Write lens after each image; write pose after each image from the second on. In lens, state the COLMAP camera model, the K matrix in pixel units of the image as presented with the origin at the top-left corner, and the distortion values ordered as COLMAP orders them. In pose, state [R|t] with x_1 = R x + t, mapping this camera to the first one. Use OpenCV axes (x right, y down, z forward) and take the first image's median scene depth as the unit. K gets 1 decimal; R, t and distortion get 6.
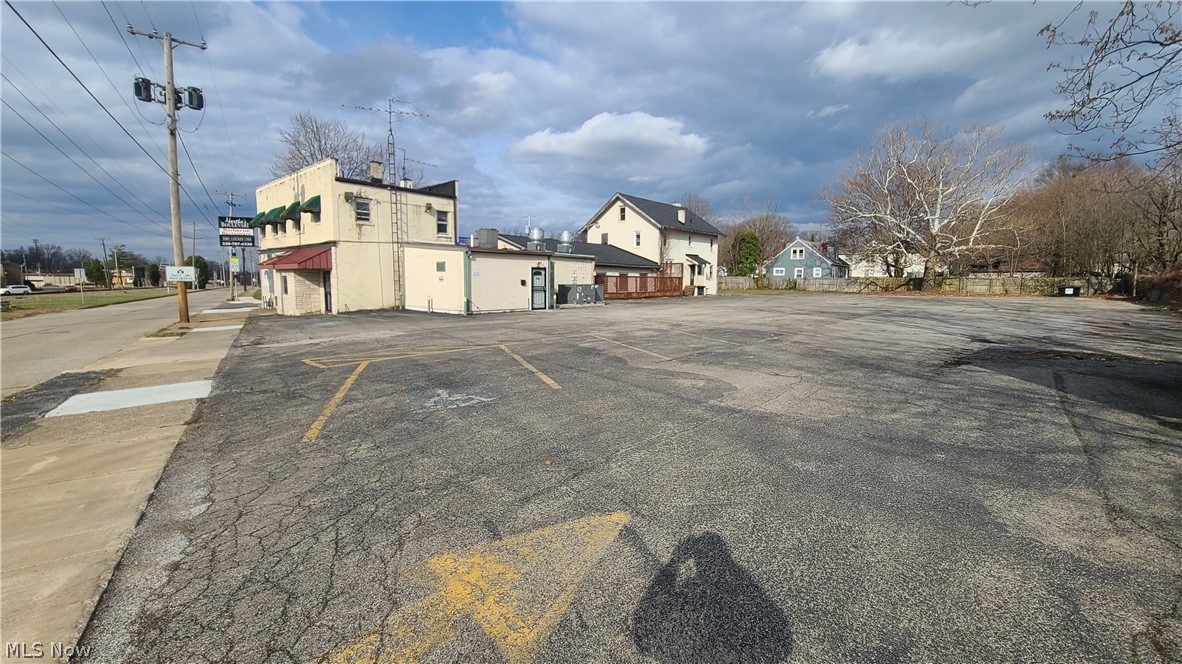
lens RADIAL K [[585.3, 0, 591.0], [0, 585.3, 332.0], [0, 0, 1]] dist [0.022882, 0.000109]
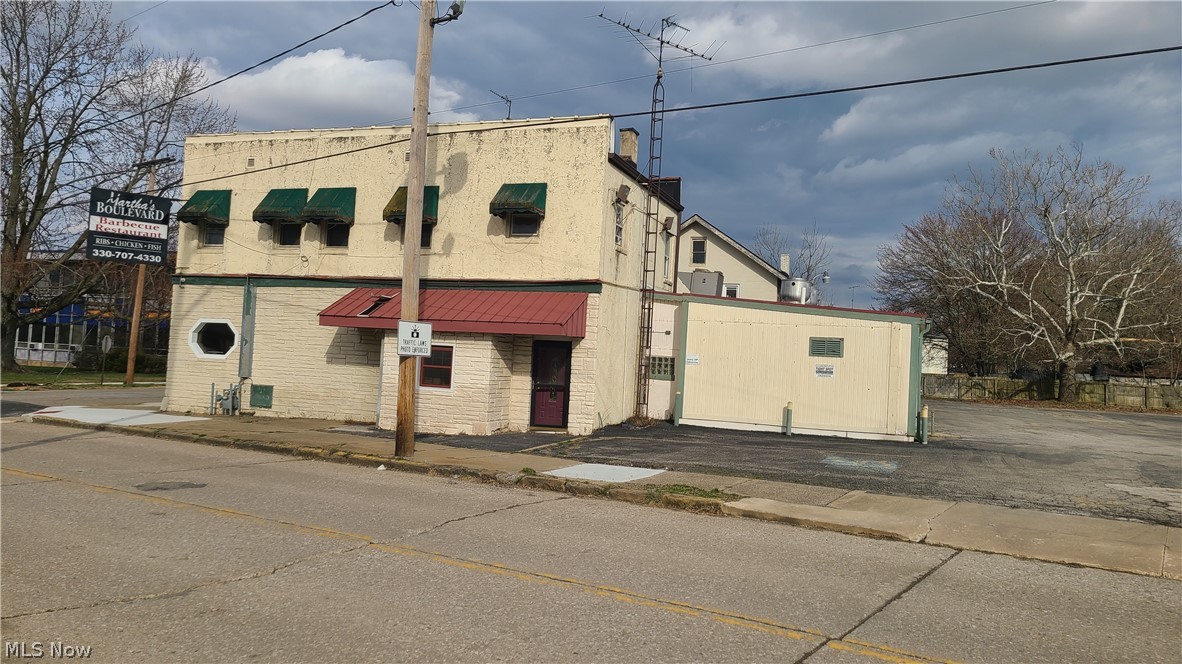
lens RADIAL K [[992.0, 0, 591.0], [0, 992.0, 332.0], [0, 0, 1]] dist [0.083974, 0.001854]
pose [[0.912230, 0.055447, 0.405909, -0.556121], [-0.011919, 0.993971, -0.108991, -0.018204], [-0.409505, 0.094587, 0.907391, 0.197670]]
